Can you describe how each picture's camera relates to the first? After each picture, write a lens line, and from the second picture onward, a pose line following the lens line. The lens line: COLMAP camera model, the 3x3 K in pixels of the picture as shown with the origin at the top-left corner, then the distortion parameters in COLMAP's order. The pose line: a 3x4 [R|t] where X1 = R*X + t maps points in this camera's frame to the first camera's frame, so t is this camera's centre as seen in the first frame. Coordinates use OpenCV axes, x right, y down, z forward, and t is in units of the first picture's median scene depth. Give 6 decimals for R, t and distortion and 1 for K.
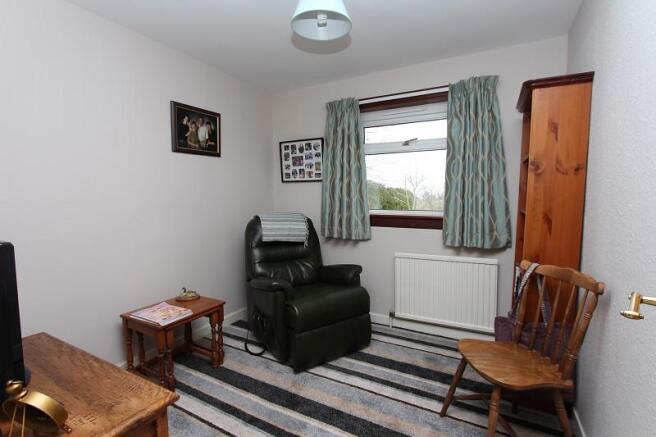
lens RADIAL K [[302.1, 0, 328.0], [0, 302.1, 218.0], [0, 0, 1]] dist [-0.000123, -0.000083]
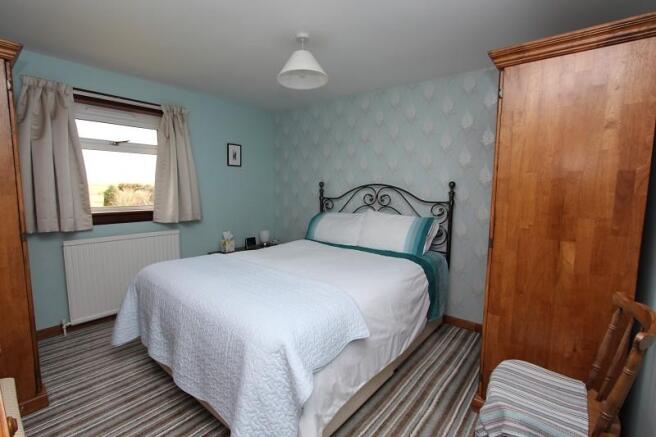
lens RADIAL K [[302.1, 0, 326.6], [0, 302.1, 217.4], [0, 0, 1]] dist [-0.000123, -0.000083]
pose [[0.188967, -0.085562, 0.978249, -0.648660], [0.079977, 0.994228, 0.071511, -0.007407], [-0.978721, 0.064724, 0.194719, 0.107238]]
